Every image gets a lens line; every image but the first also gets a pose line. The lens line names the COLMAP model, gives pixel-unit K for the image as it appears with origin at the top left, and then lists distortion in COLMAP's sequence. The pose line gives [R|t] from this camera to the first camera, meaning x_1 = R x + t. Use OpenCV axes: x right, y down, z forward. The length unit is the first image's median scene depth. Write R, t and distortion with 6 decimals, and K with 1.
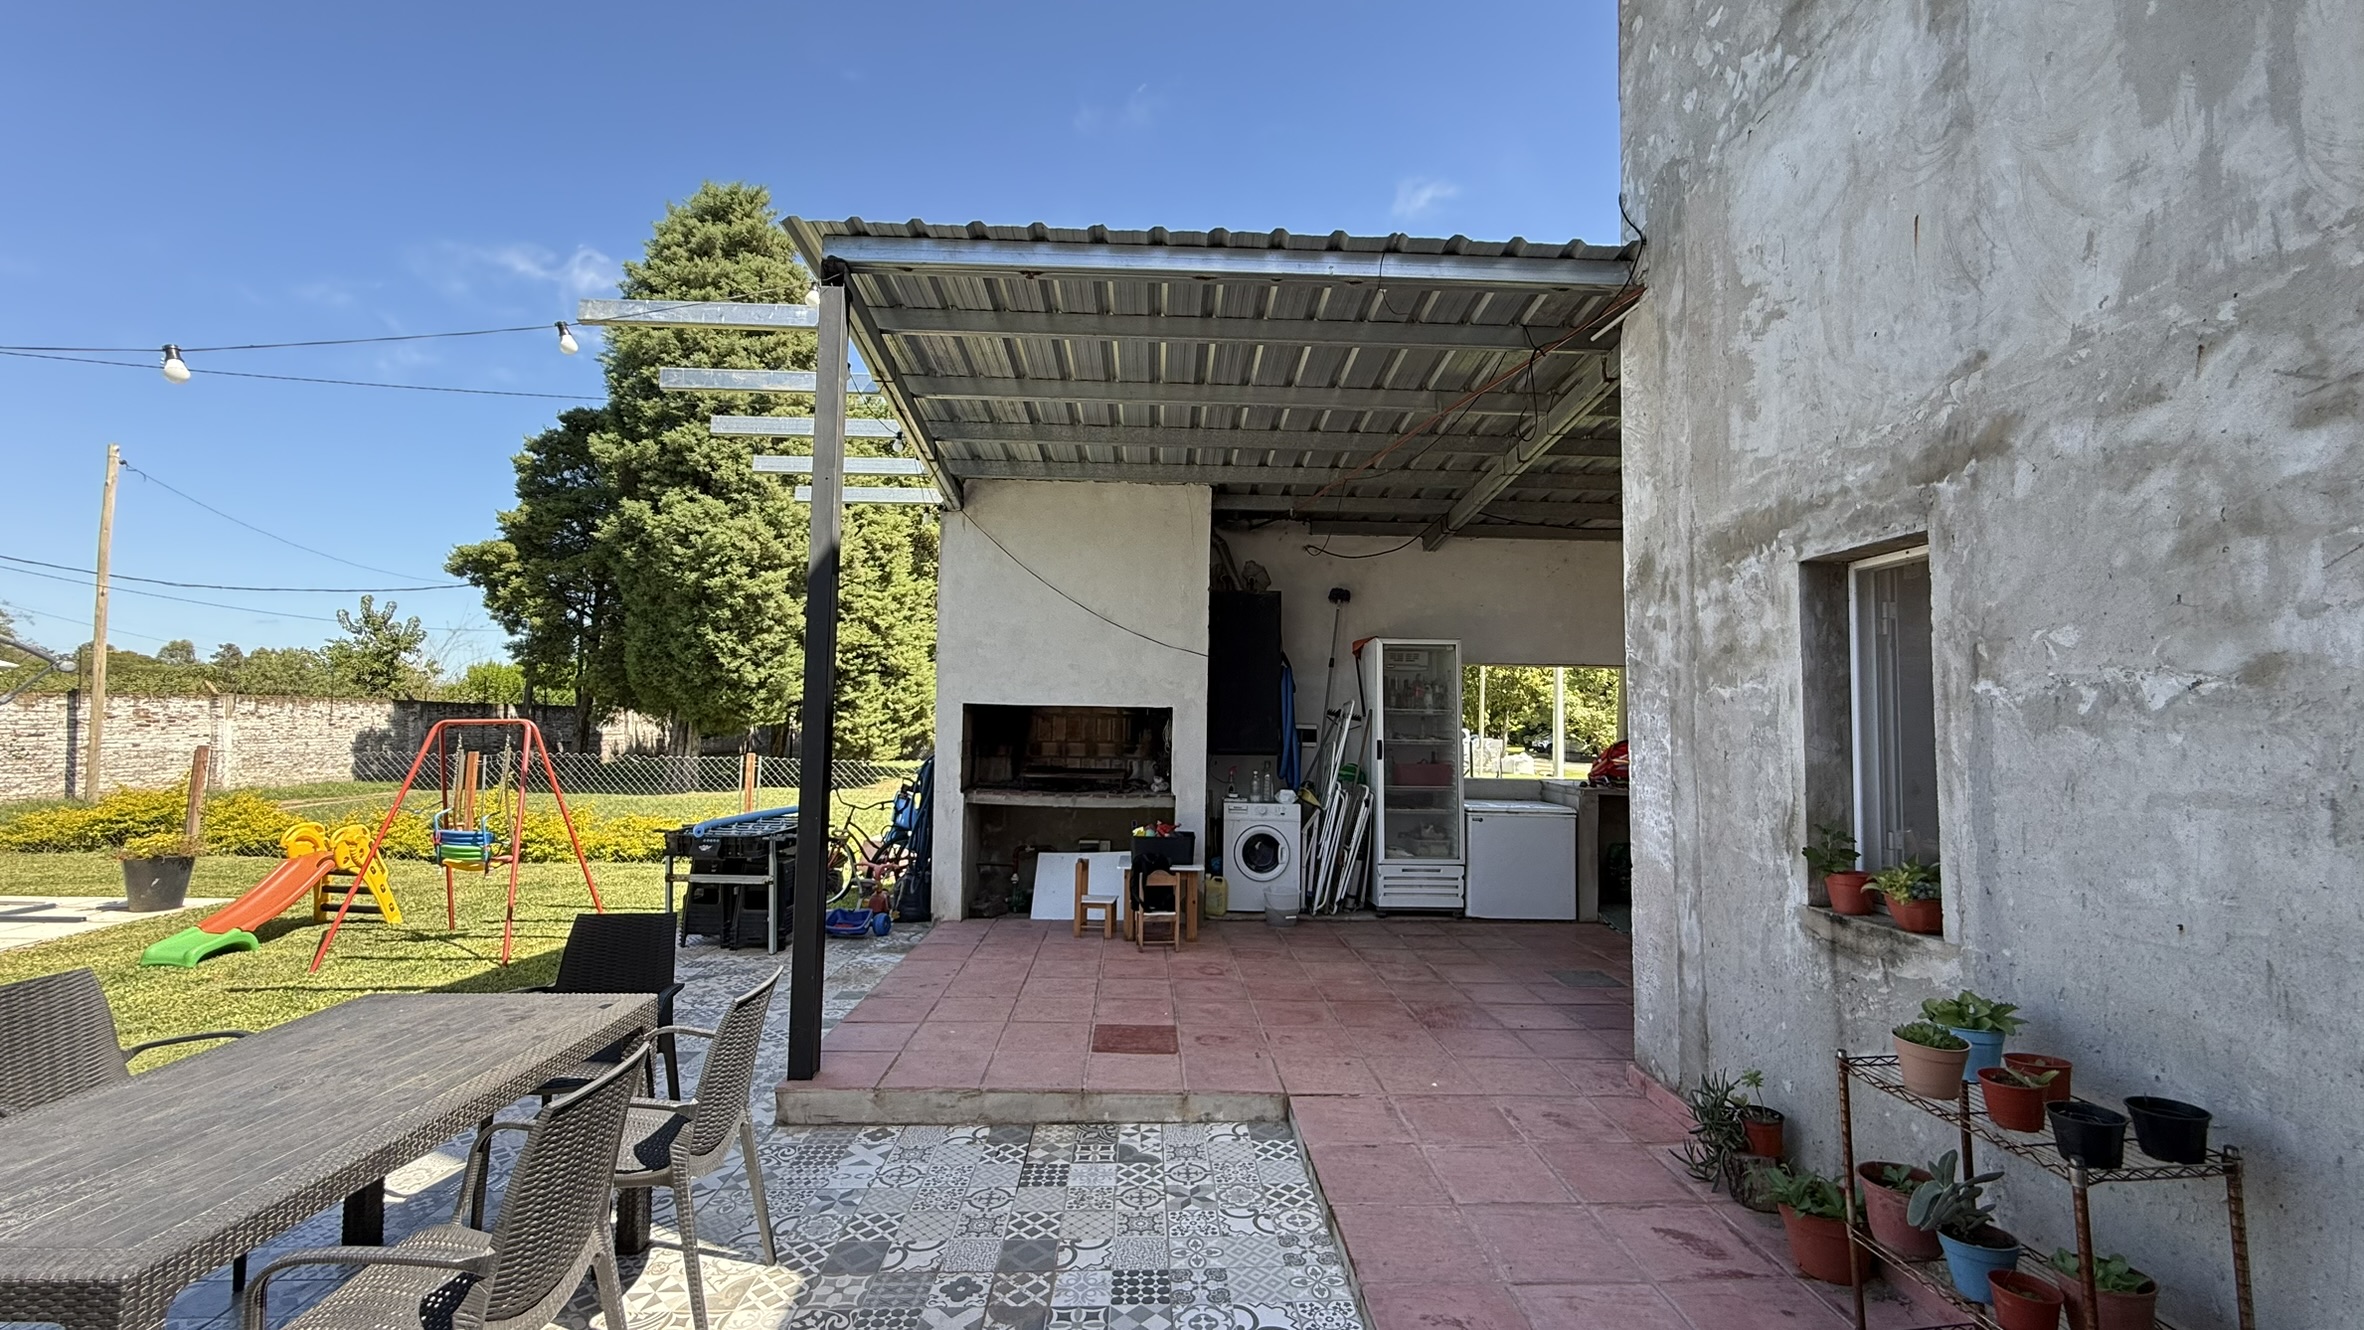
lens RADIAL K [[940.1, 0, 1170.0], [0, 940.1, 656.4], [0, 0, 1]] dist [-0.003281, 0.000784]
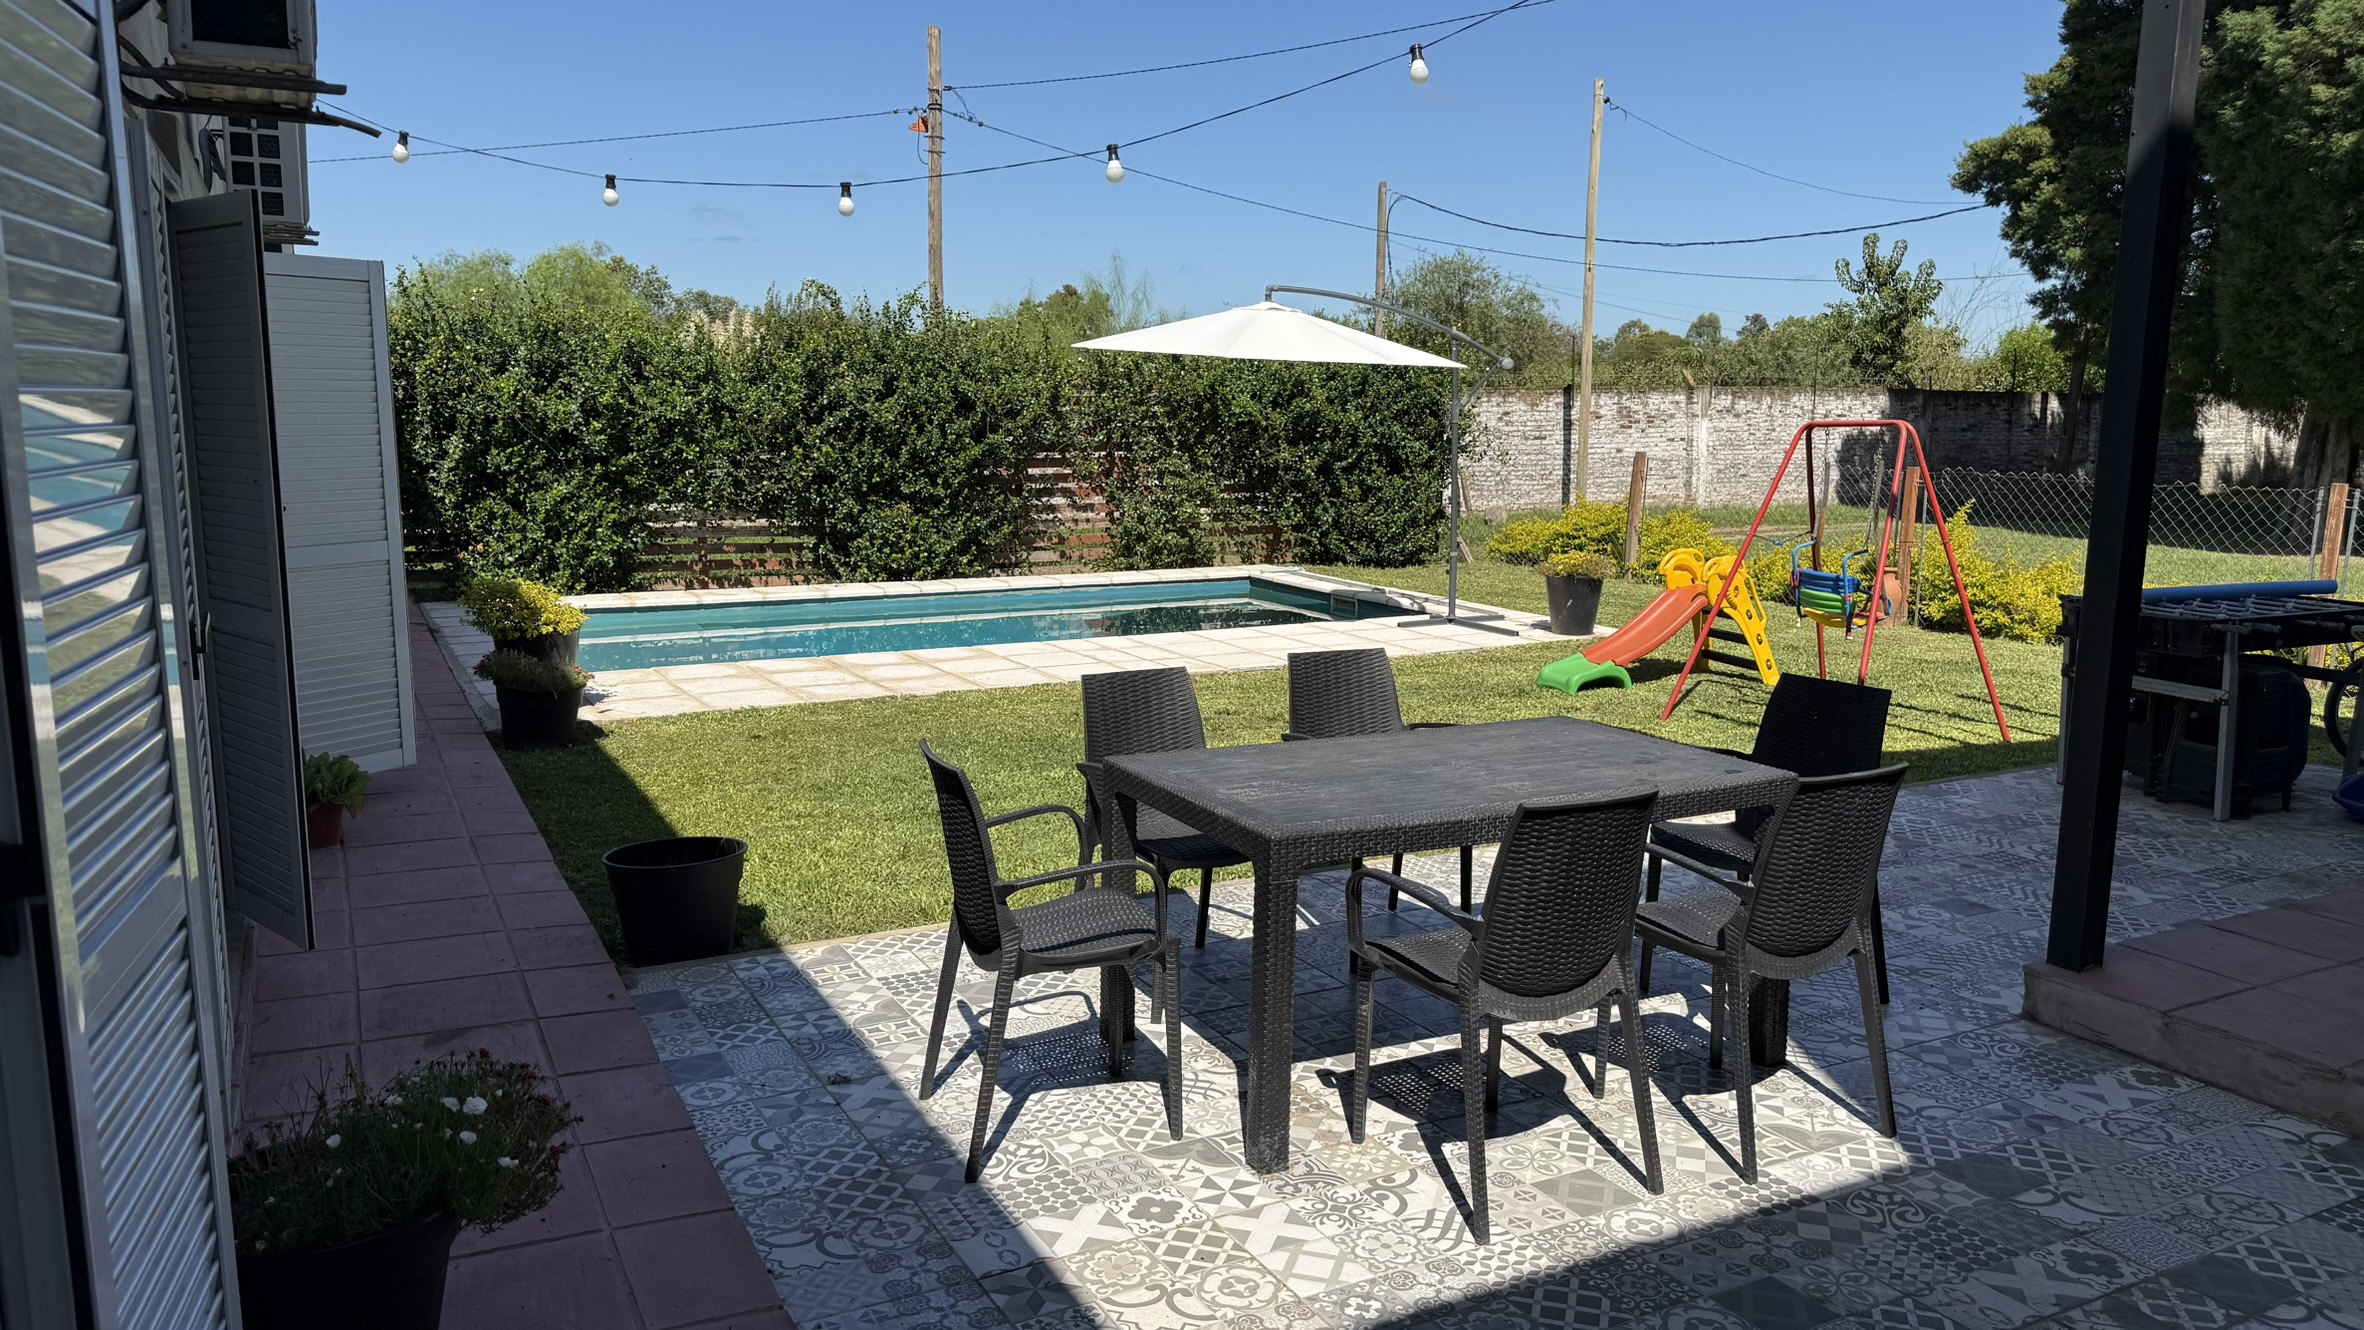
lens RADIAL K [[1656.1, 0, 1181.0], [0, 1656.1, 676.2], [0, 0, 1]] dist [0.064364, -0.082886]
pose [[0.436318, 0.137685, -0.889196, 0.154070], [0.060881, 0.981441, 0.181842, -0.003895], [0.897731, -0.133476, 0.419838, -0.017121]]
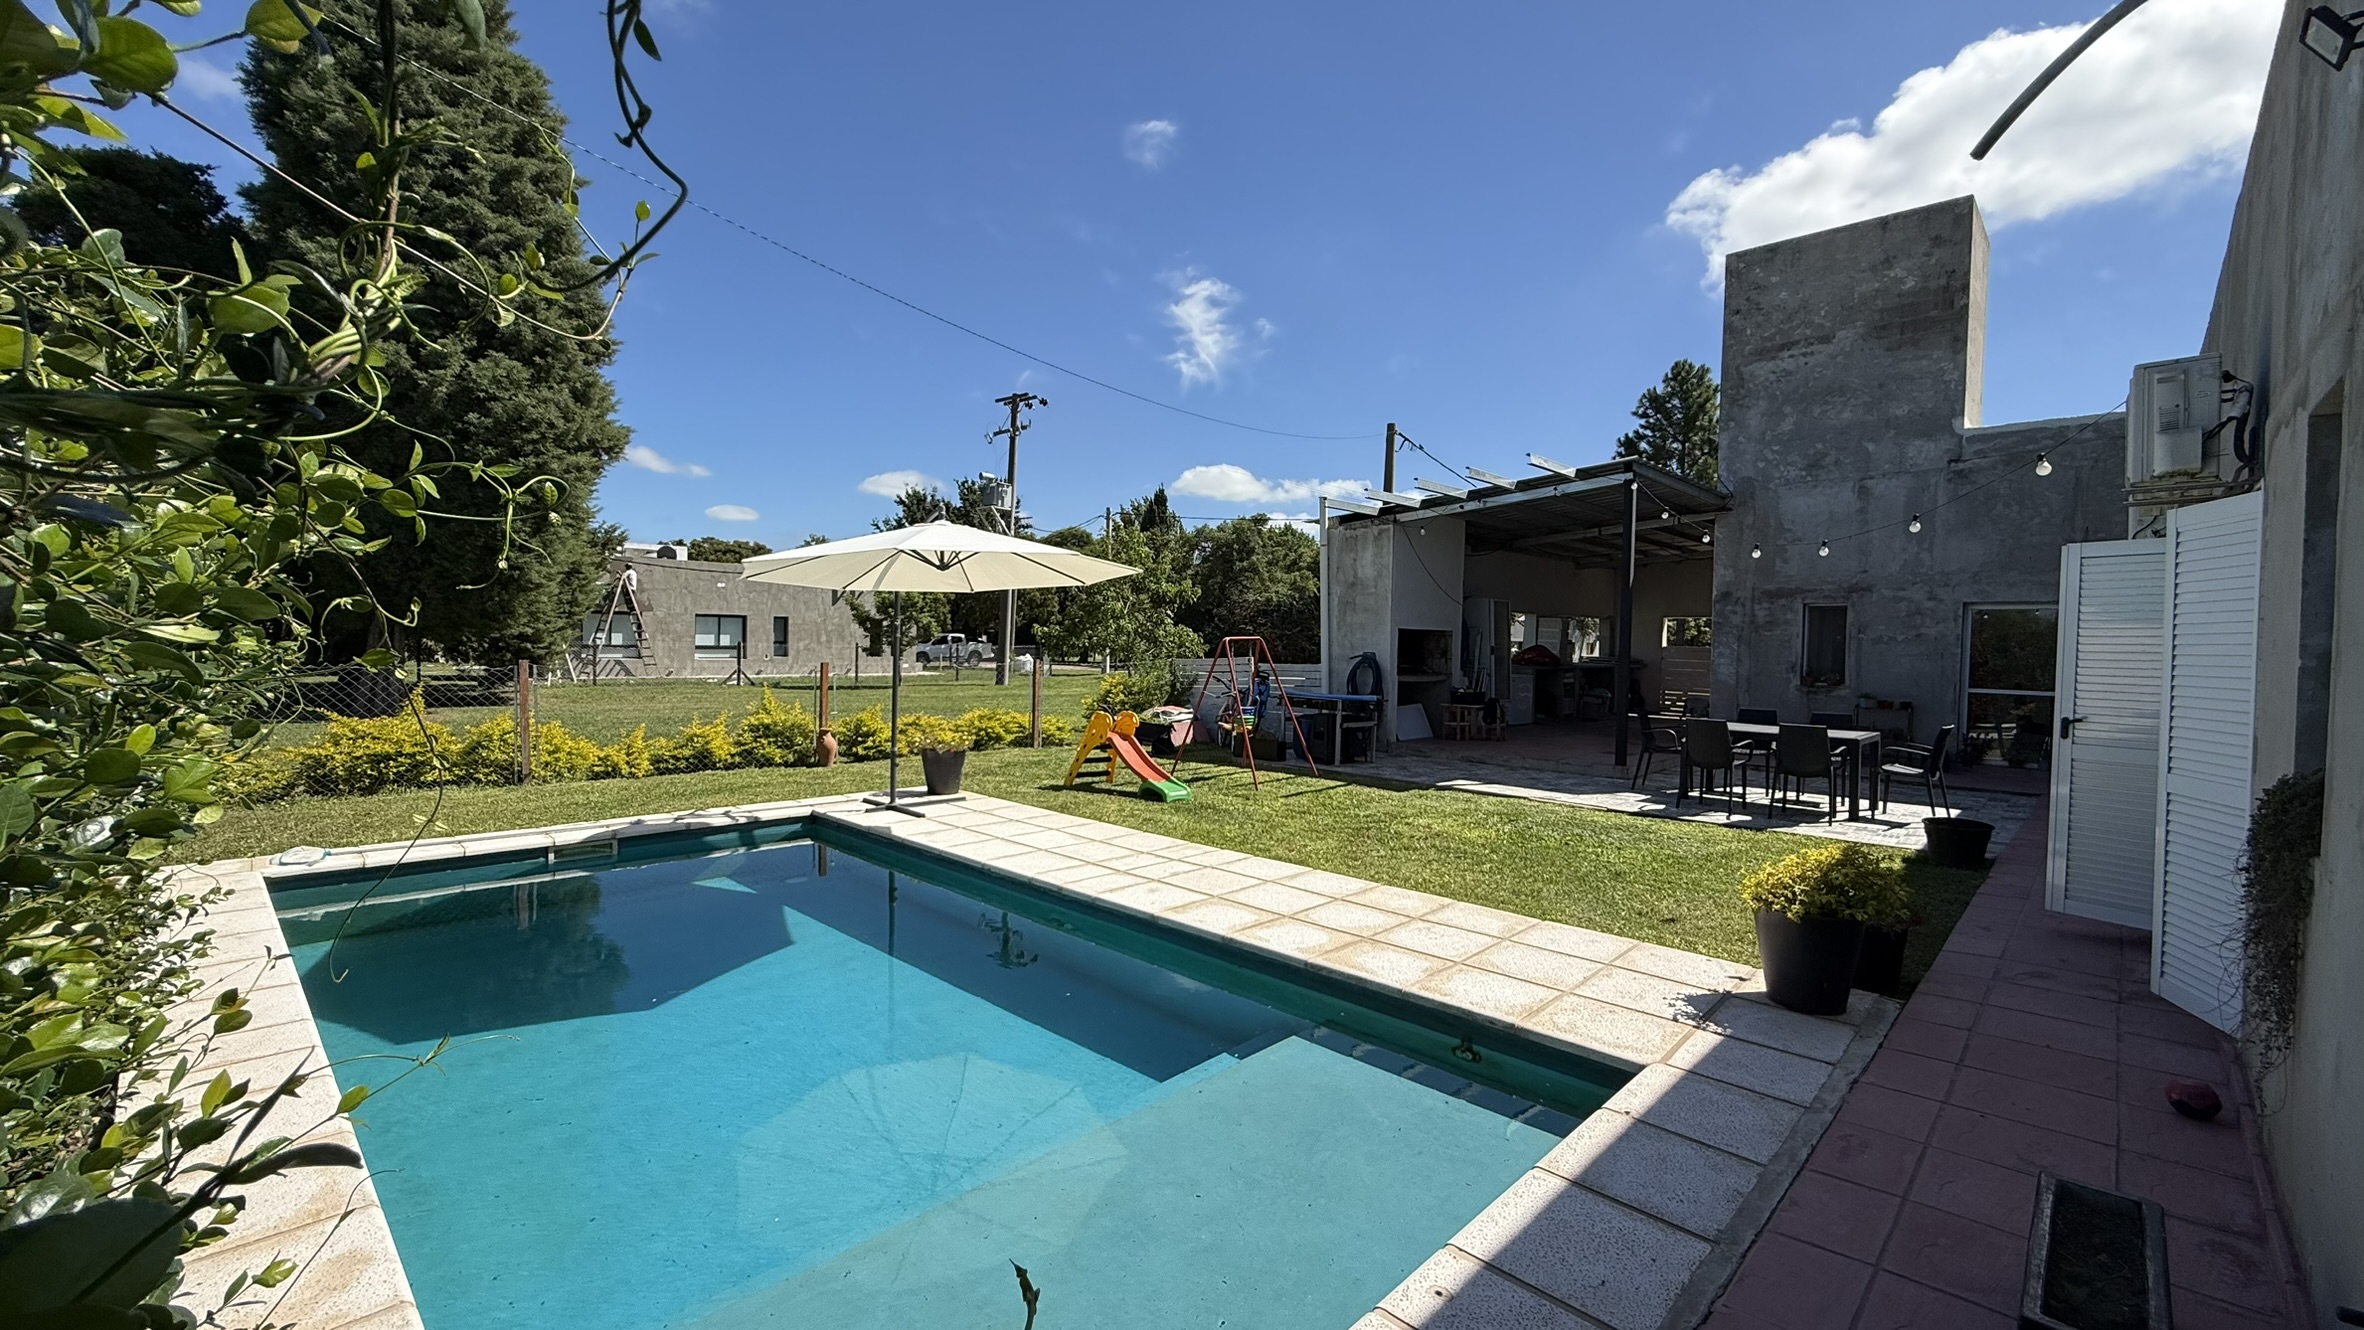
lens RADIAL K [[940.1, 0, 1181.9], [0, 940.1, 655.7], [0, 0, 1]] dist [-0.003281, 0.000784]
pose [[0.725939, -0.015524, 0.687584, -1.338998], [-0.055062, 0.995224, 0.080603, -0.017128], [-0.685551, -0.096372, 0.721617, -0.044887]]
